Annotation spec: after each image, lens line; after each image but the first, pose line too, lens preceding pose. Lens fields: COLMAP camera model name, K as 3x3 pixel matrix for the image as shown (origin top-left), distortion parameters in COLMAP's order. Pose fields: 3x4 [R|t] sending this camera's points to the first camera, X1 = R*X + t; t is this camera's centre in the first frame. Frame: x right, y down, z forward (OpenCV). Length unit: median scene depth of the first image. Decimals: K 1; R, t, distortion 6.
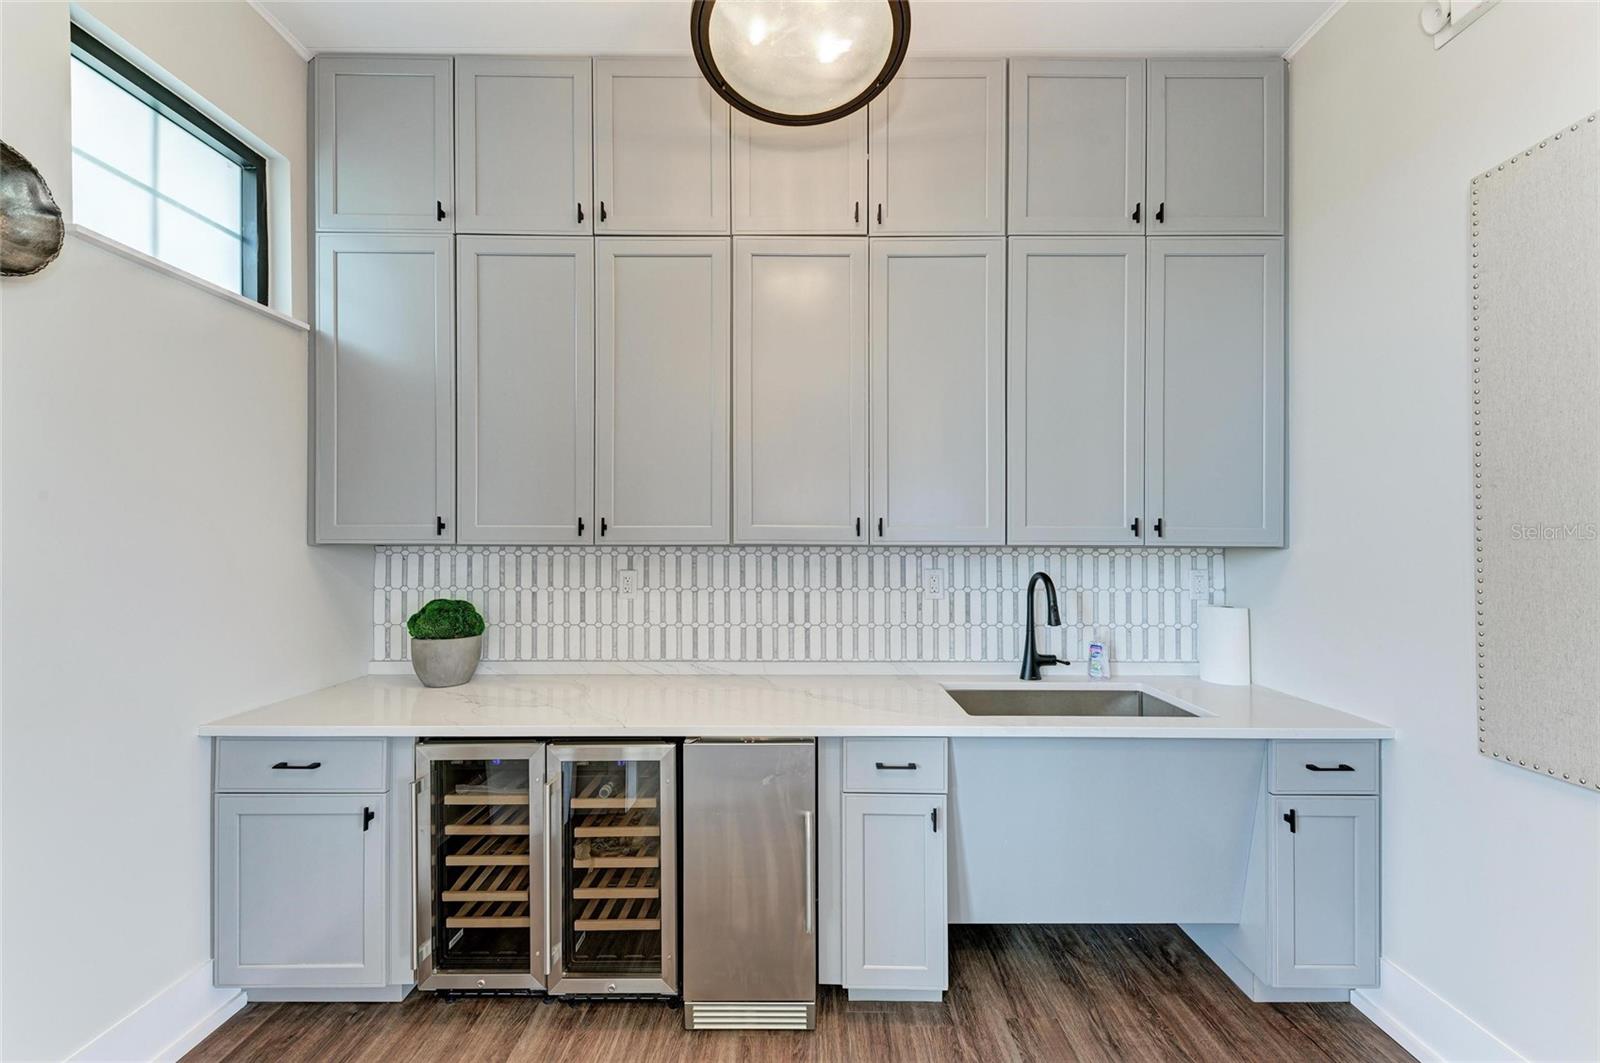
lens RADIAL K [[635.9, 0, 800.7], [0, 635.9, 535.4], [0, 0, 1]] dist [0.003024, 0.000067]
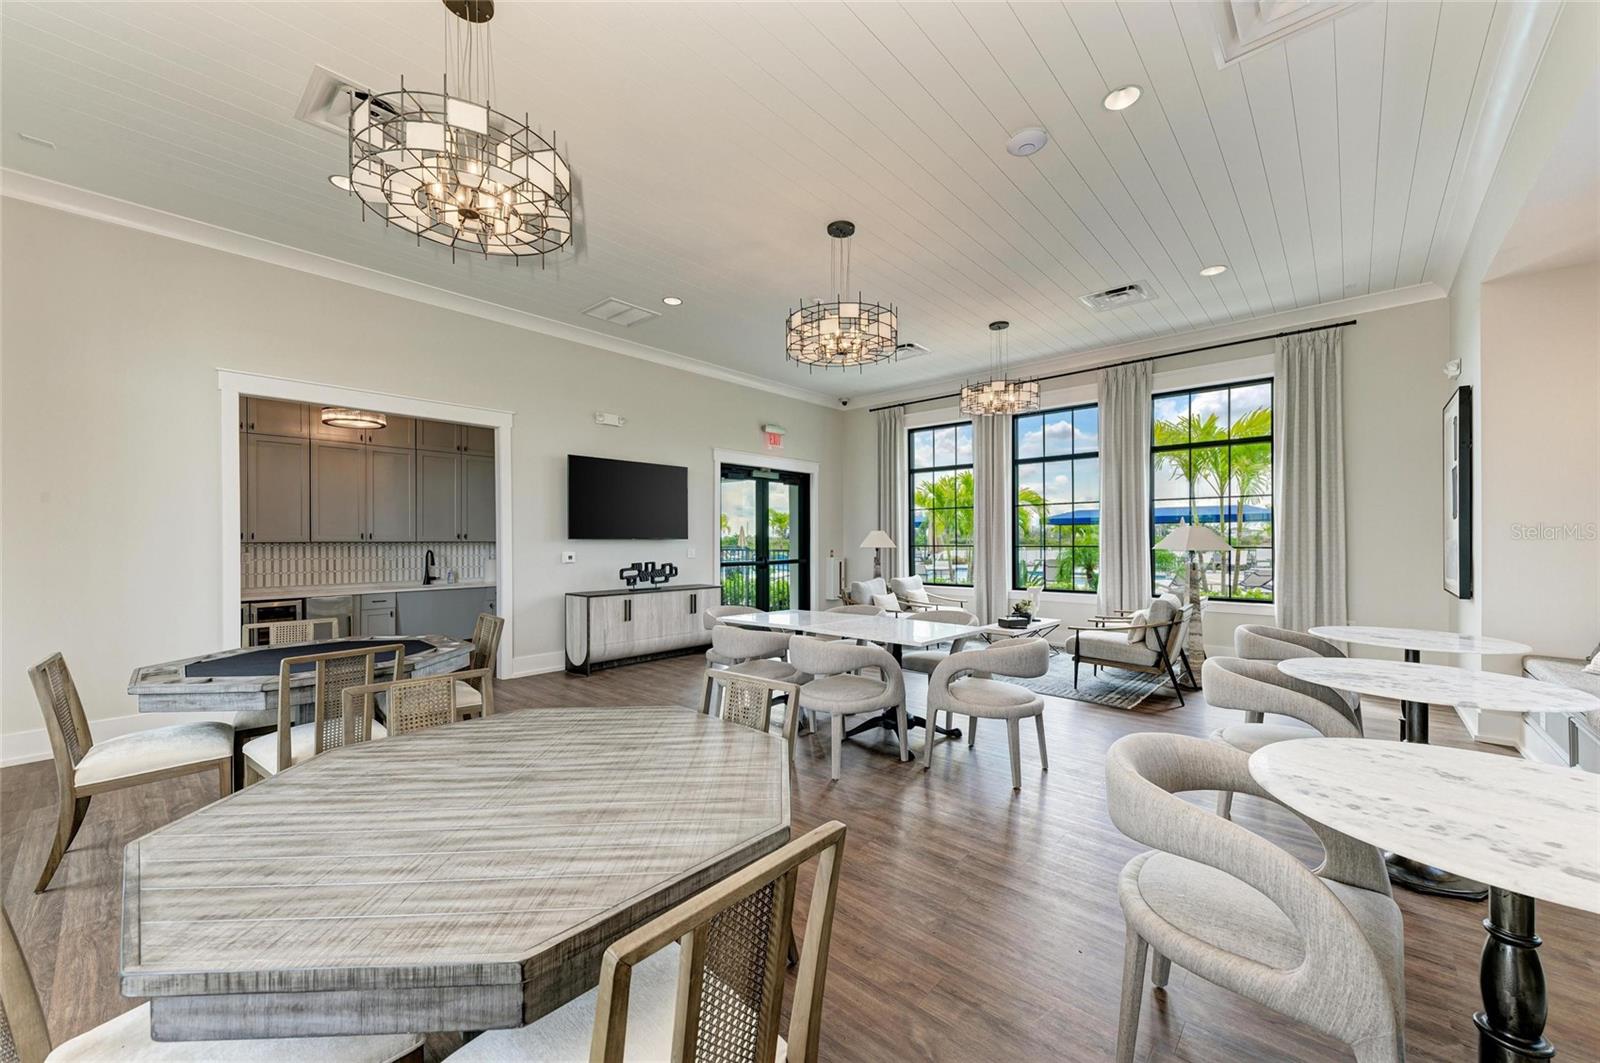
lens RADIAL K [[596.2, 0, 806.8], [0, 596.2, 538.5], [0, 0, 1]] dist [0.004172, 0.000304]
pose [[0.673585, -0.001184, 0.739109, -0.536656], [0.002354, 0.999997, -0.000544, 0.004820], [-0.739106, 0.002106, 0.673586, -2.299652]]
